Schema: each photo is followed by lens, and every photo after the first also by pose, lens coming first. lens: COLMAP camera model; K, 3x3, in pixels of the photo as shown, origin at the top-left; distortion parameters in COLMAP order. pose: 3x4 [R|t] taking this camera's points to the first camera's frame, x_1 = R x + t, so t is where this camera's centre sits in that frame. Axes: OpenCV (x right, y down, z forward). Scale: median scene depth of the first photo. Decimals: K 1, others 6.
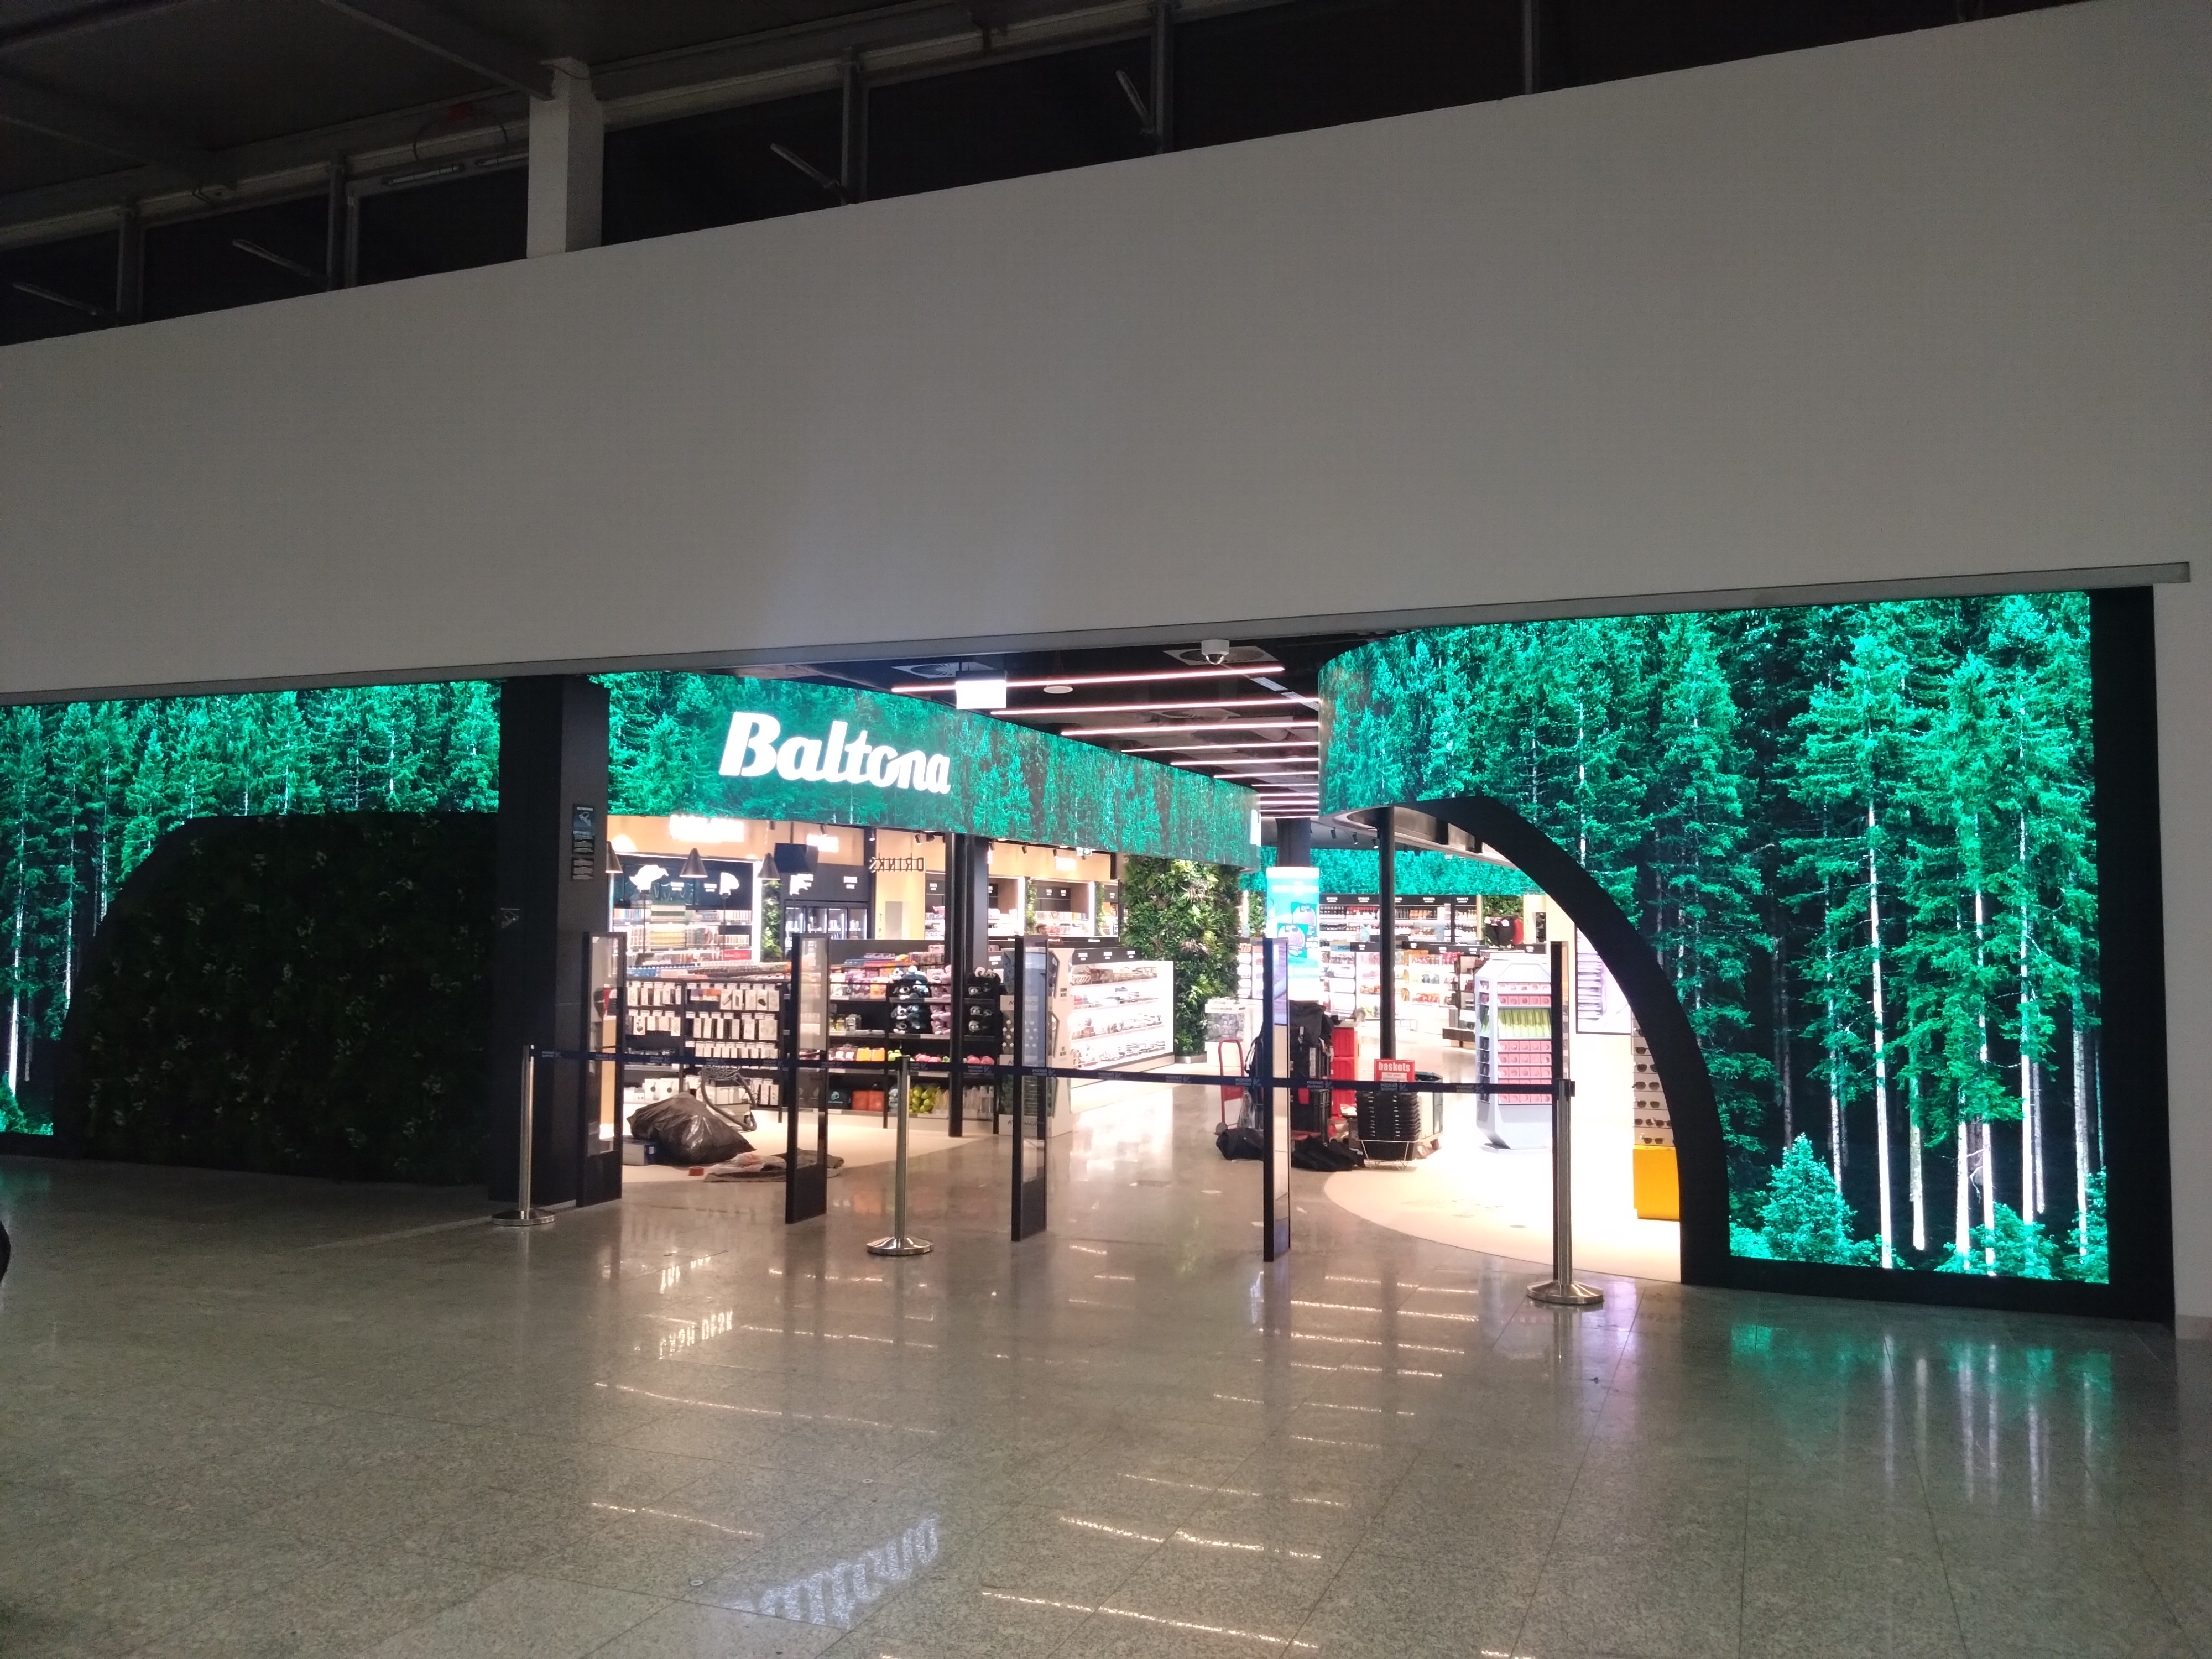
lens RADIAL K [[1711.6, 0, 1096.4], [0, 1711.6, 808.1], [0, 0, 1]] dist [0.049031, -0.016249]
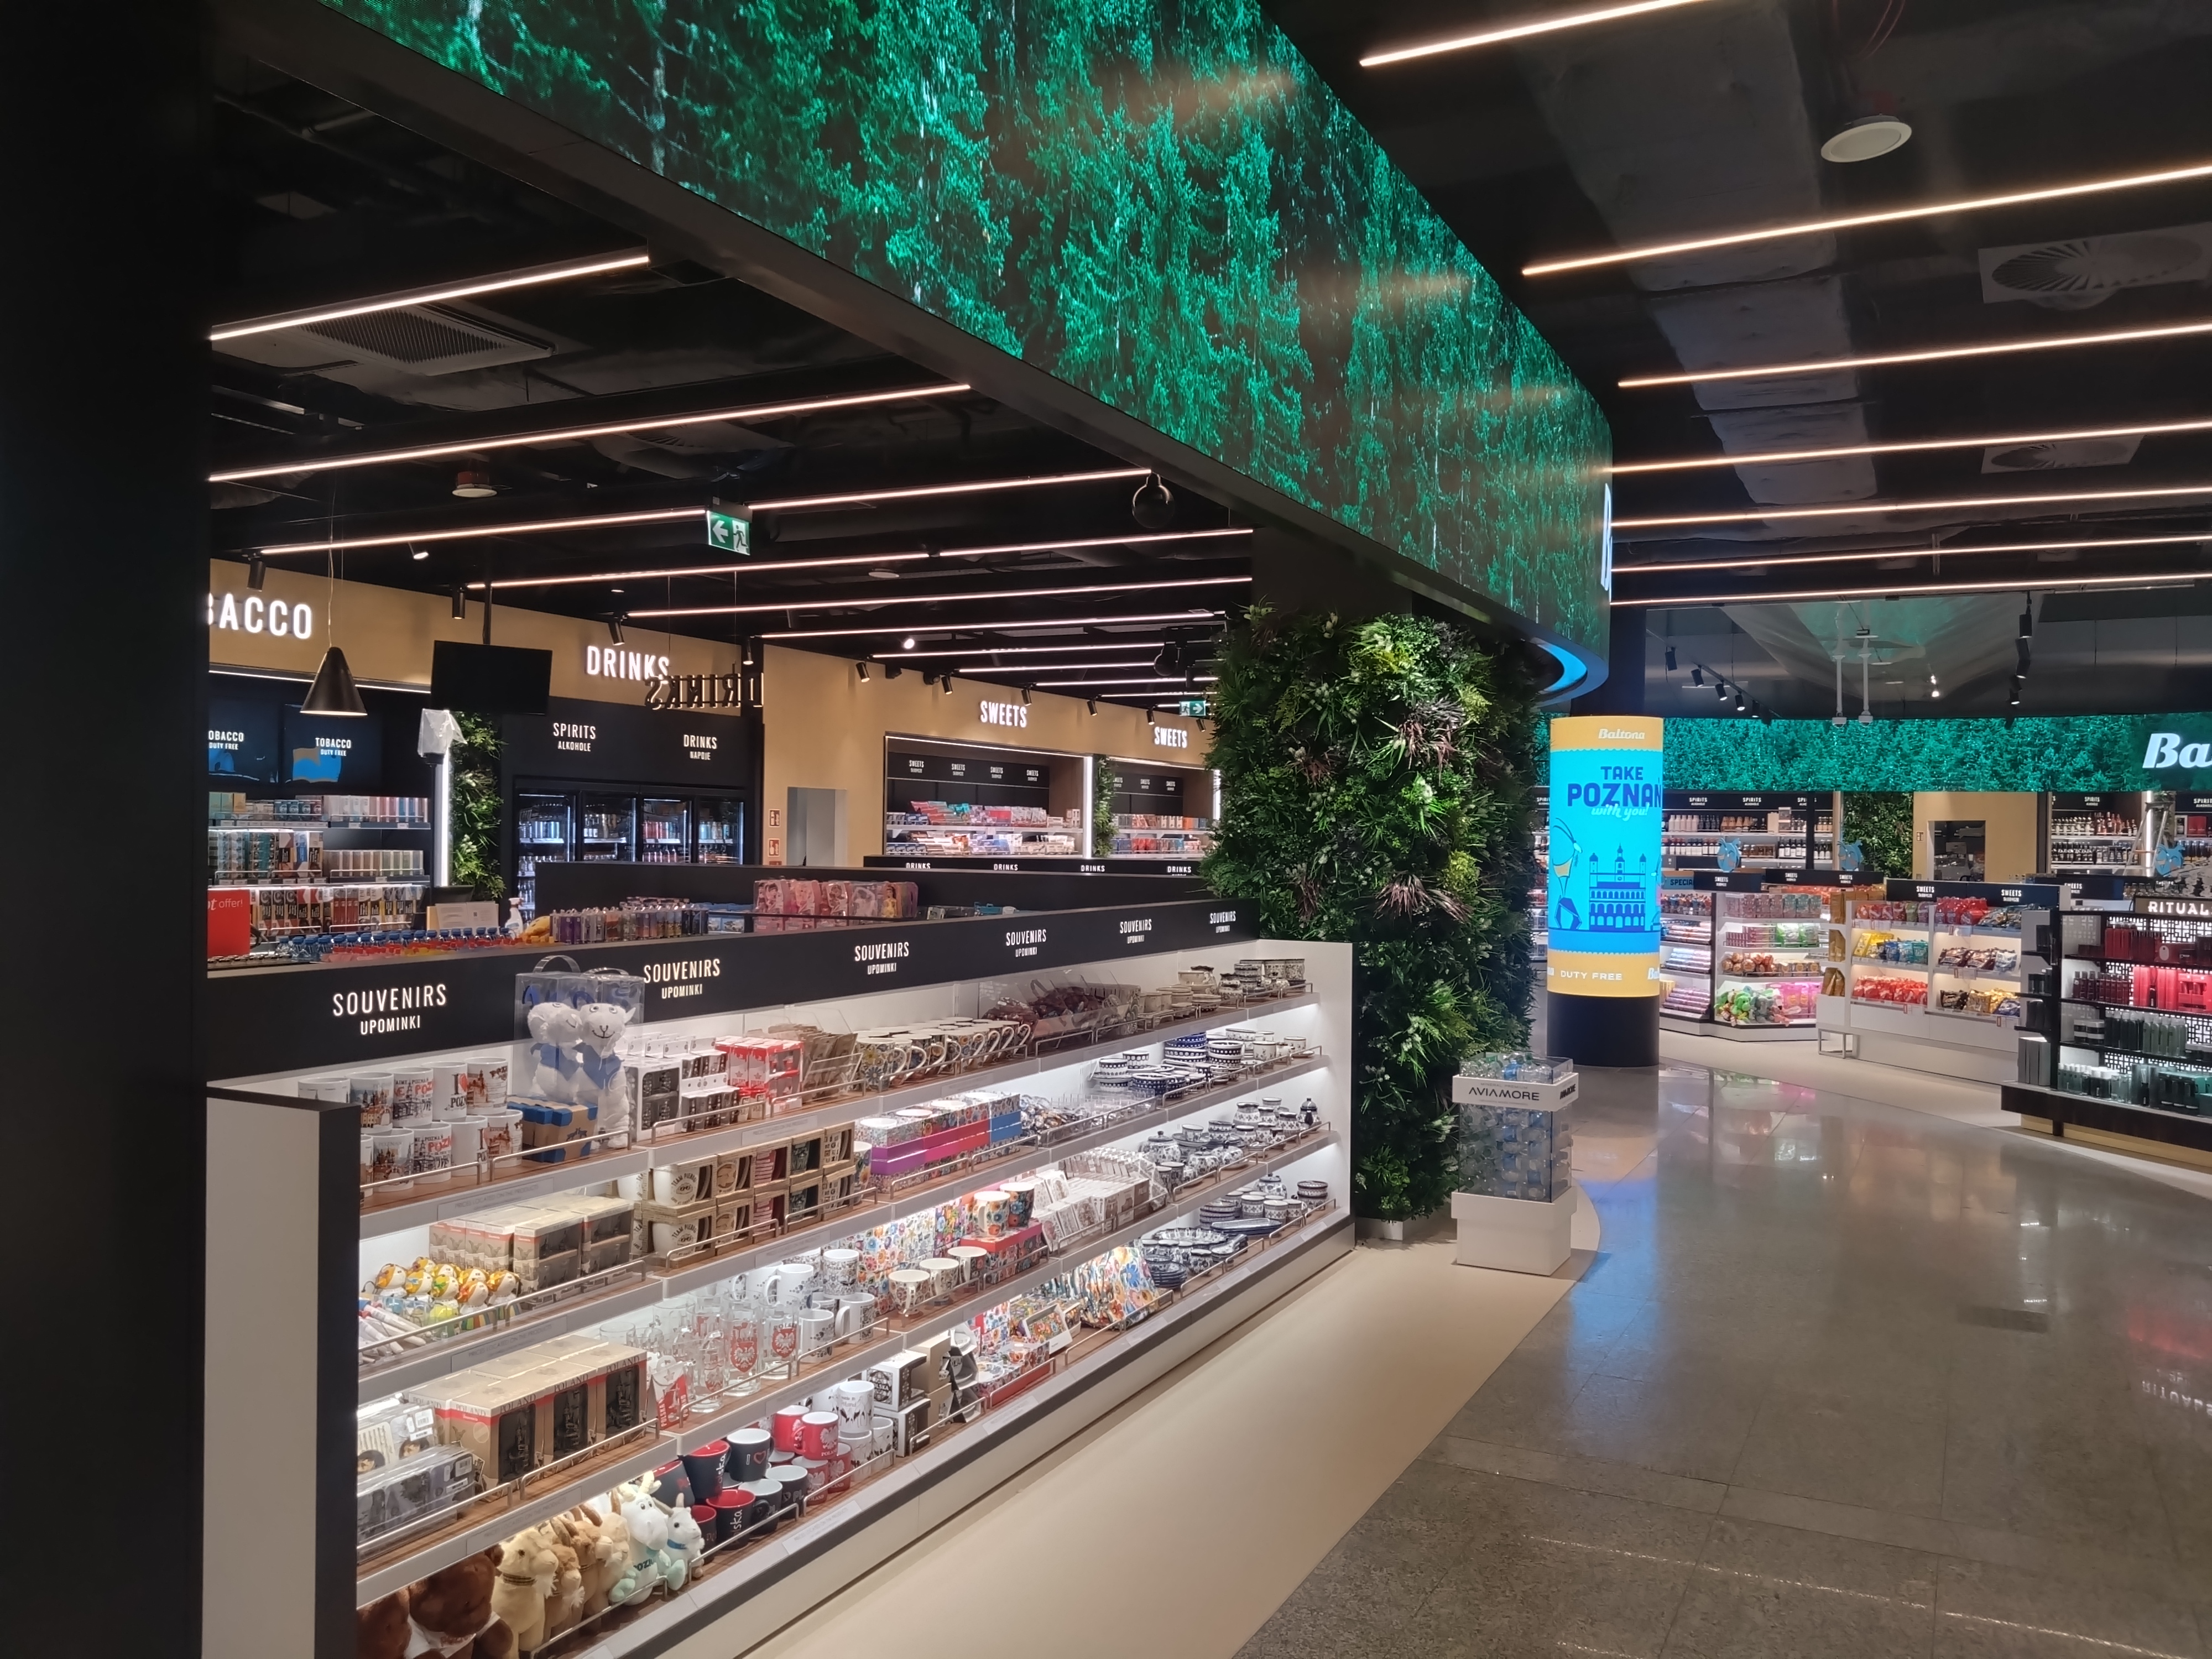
lens RADIAL K [[1711.6, 0, 1094.4], [0, 1711.6, 853.4], [0, 0, 1]] dist [0.049031, -0.016249]
pose [[0.994728, 0.007129, -0.102301, 0.026225], [0.000693, 0.997091, 0.076223, 0.042731], [0.102547, -0.075892, 0.991829, 0.607156]]
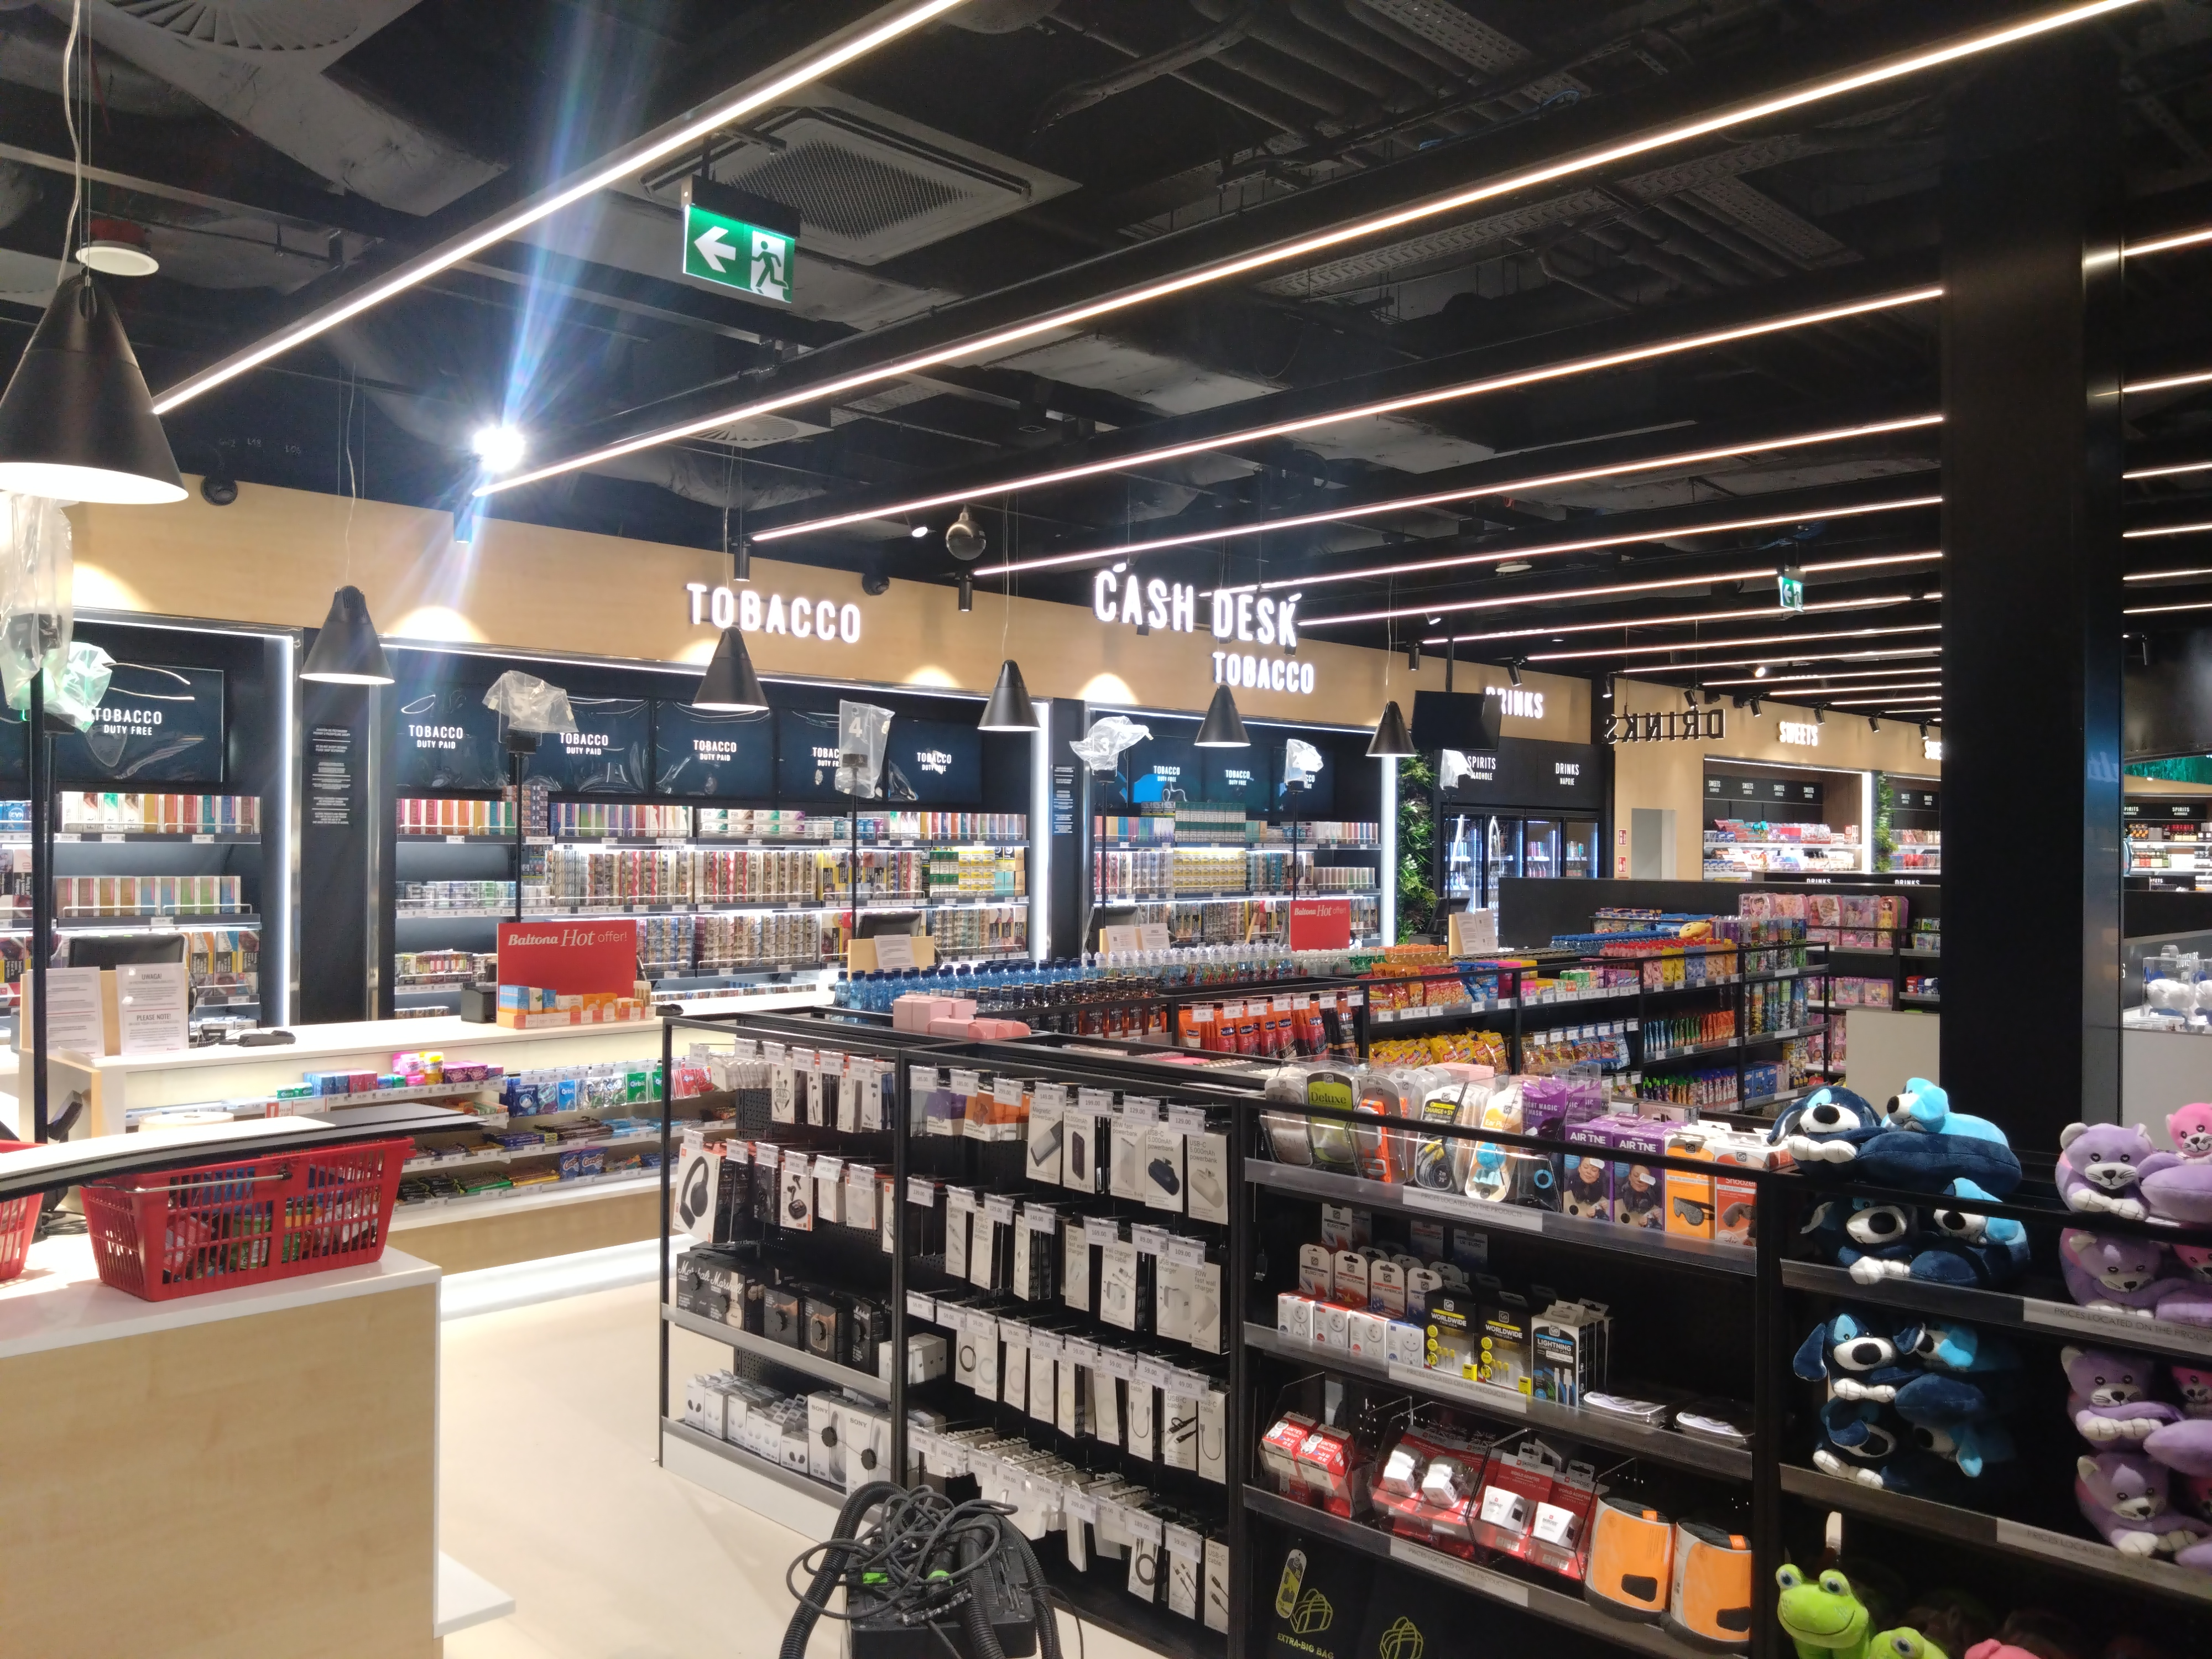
lens RADIAL K [[1711.6, 0, 1109.1], [0, 1711.6, 832.1], [0, 0, 1]] dist [0.049031, -0.016249]
pose [[0.918810, -0.002070, -0.394694, -0.071408], [0.024294, 0.998387, 0.051318, 0.035539], [0.393951, -0.056740, 0.917378, 0.510649]]
